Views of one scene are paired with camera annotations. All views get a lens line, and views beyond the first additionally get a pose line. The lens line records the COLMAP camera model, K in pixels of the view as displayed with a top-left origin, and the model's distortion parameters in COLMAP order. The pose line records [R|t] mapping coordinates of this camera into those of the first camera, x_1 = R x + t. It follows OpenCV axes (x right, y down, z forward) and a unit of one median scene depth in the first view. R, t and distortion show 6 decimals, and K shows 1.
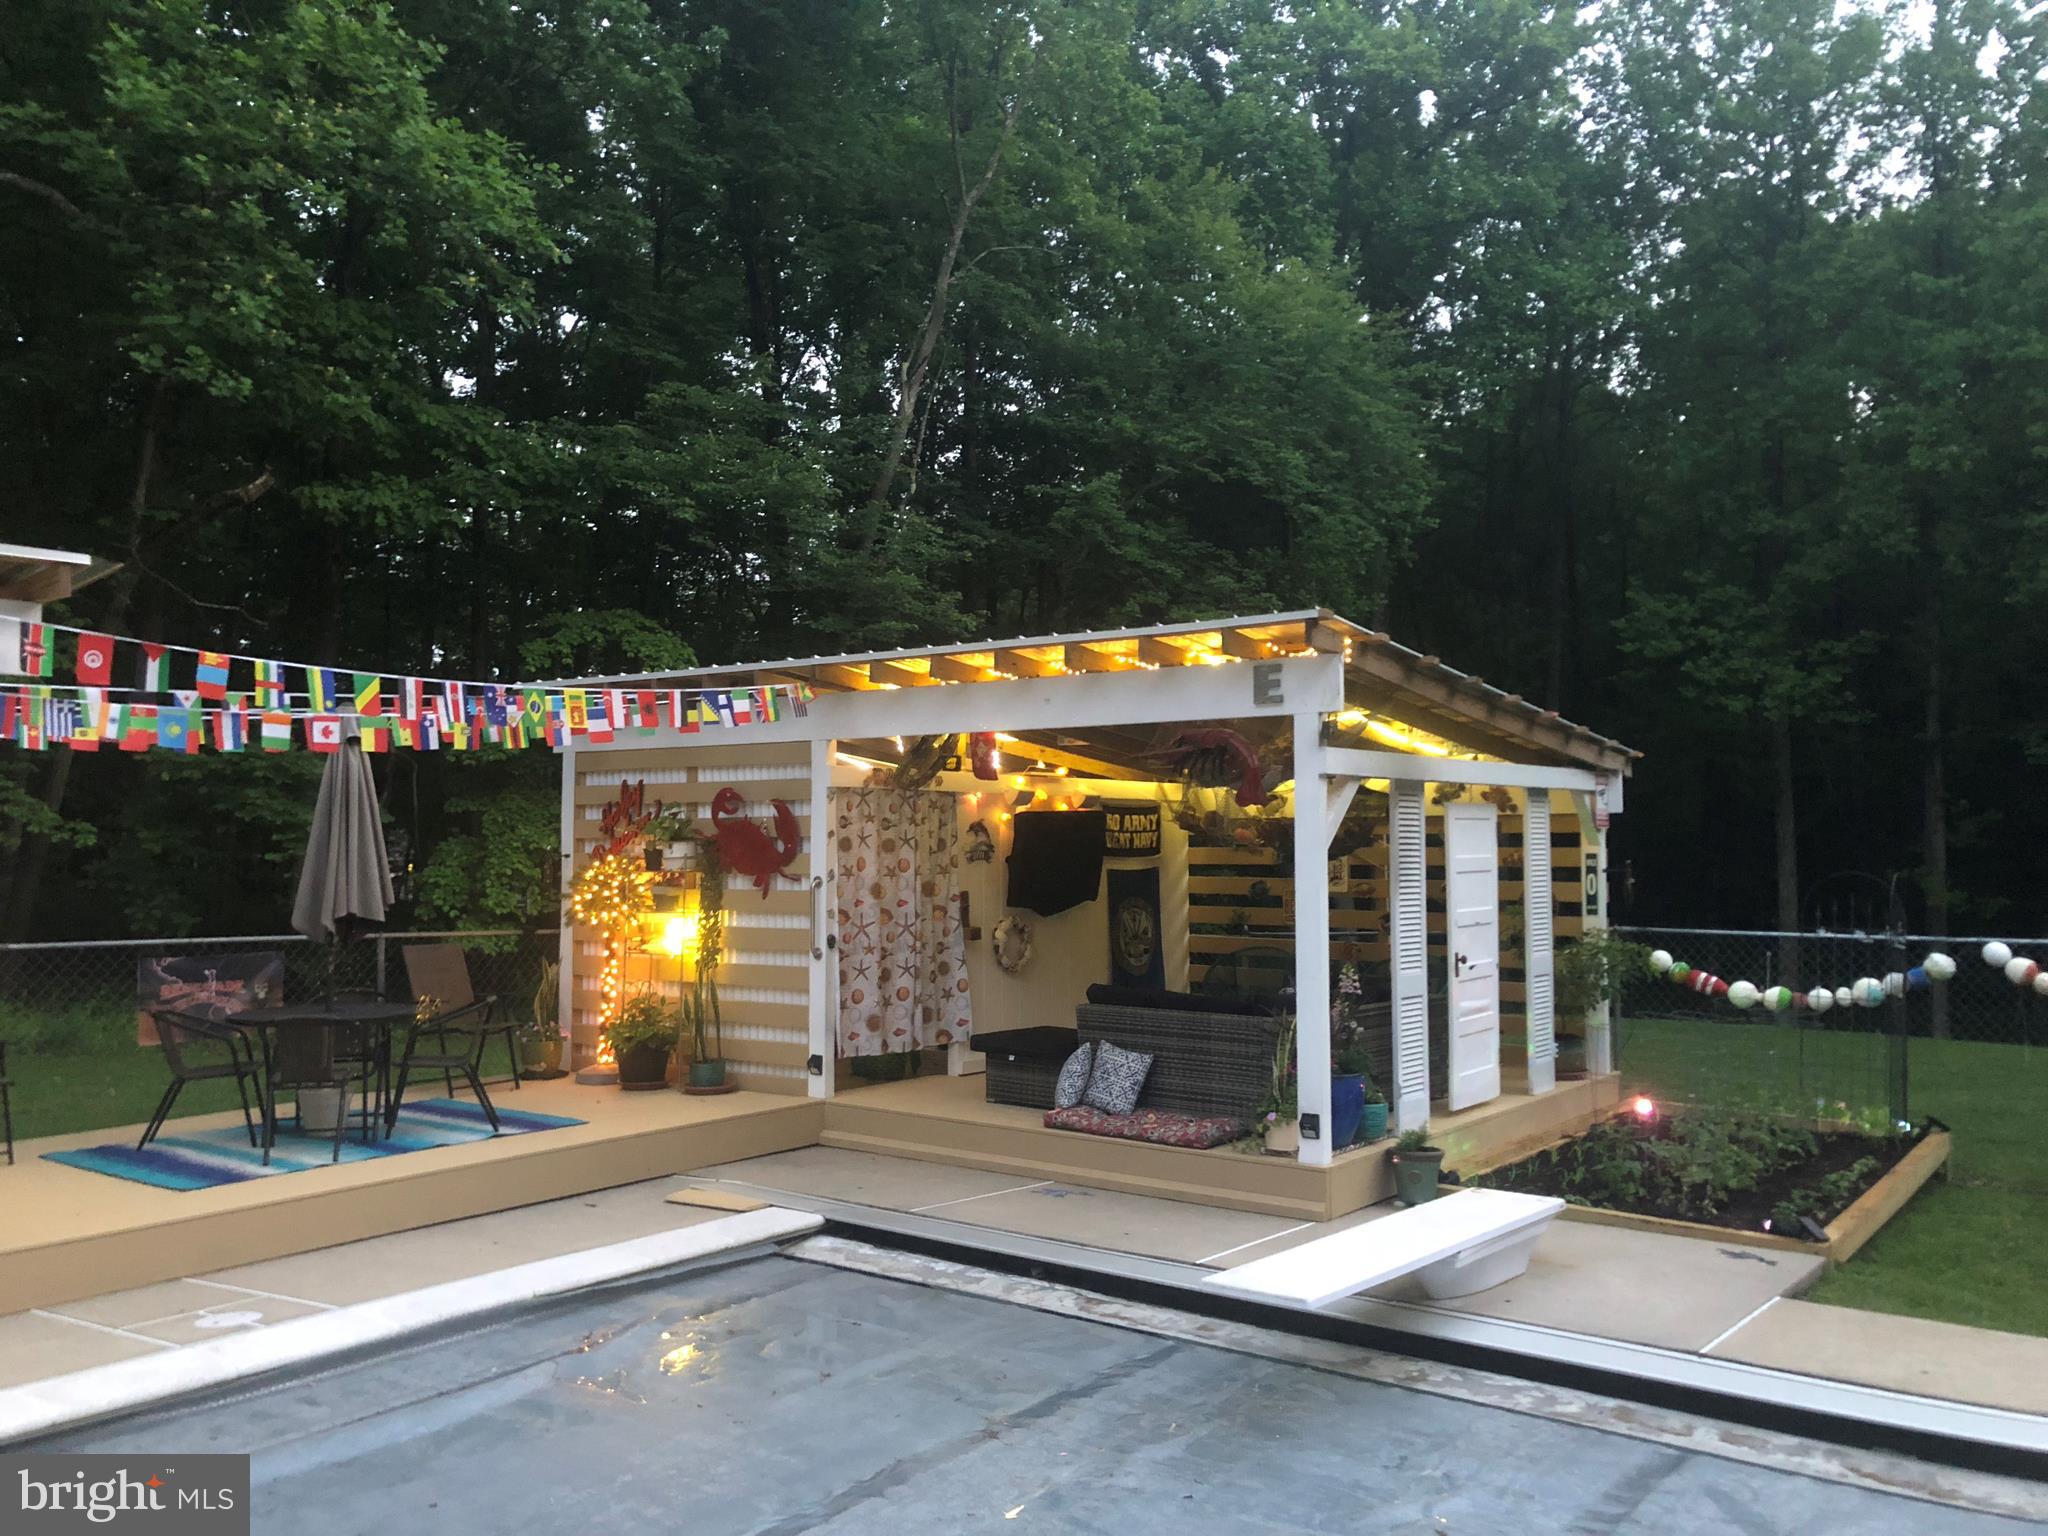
lens RADIAL K [[1689.4, 0, 980.2], [0, 1689.4, 767.3], [0, 0, 1]] dist [0.025527, -0.004757]
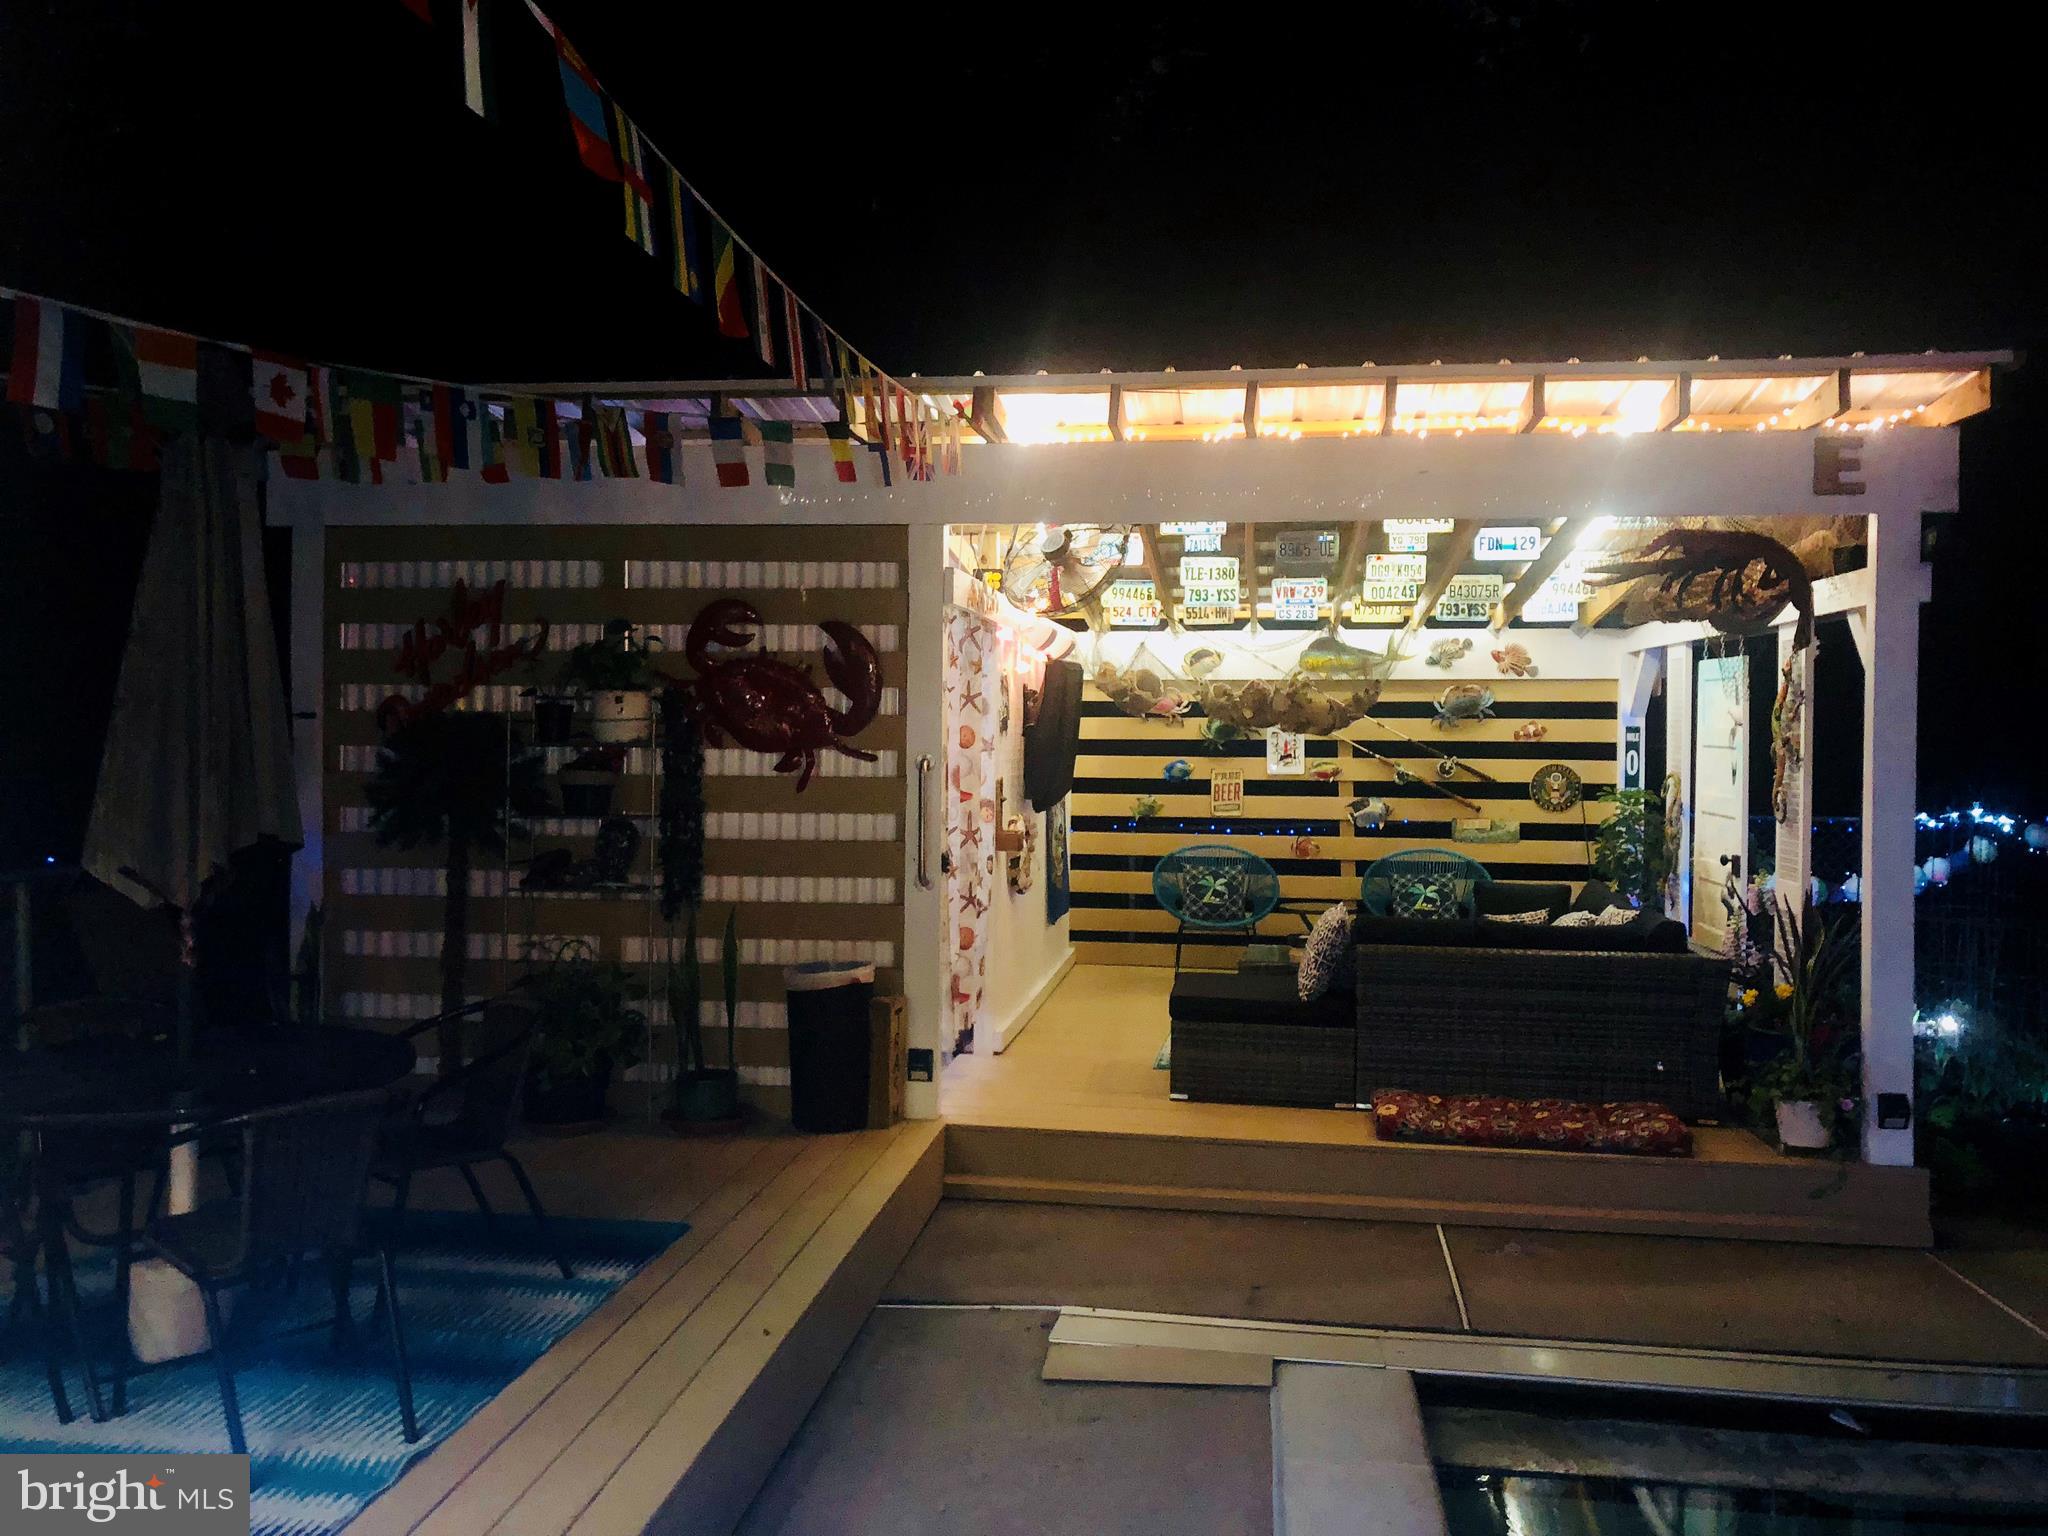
lens RADIAL K [[1689.4, 0, 980.2], [0, 1689.4, 767.3], [0, 0, 1]] dist [0.025527, -0.004757]
pose [[0.853127, -0.002312, 0.521698, -0.377426], [-0.031878, 0.997891, 0.056552, 0.035855], [-0.520728, -0.064876, 0.851254, 0.479485]]
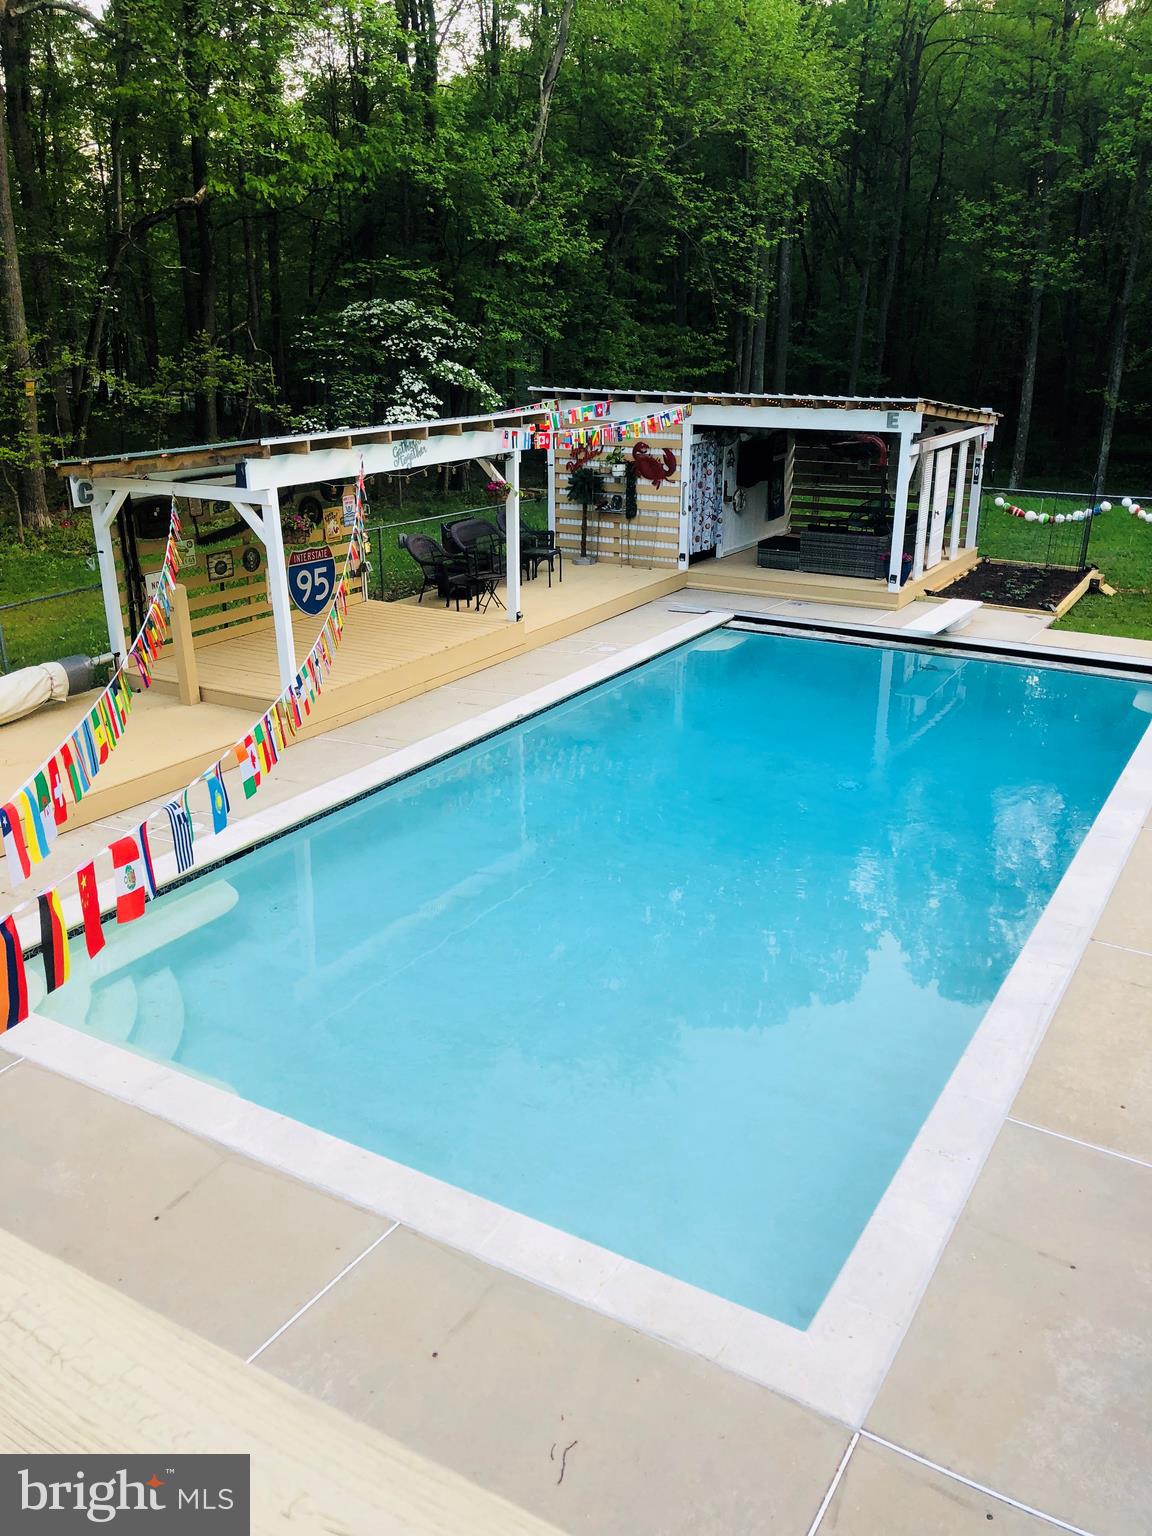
lens RADIAL K [[1267.0, 0, 576.0], [0, 1267.0, 768.0], [0, 0, 1]] dist [0.025527, -0.004757]
pose [[0.991546, -0.046222, 0.121248, -0.487669], [-0.002365, 0.927811, 0.373043, -0.233263], [-0.129738, -0.370176, 0.919858, -0.823422]]
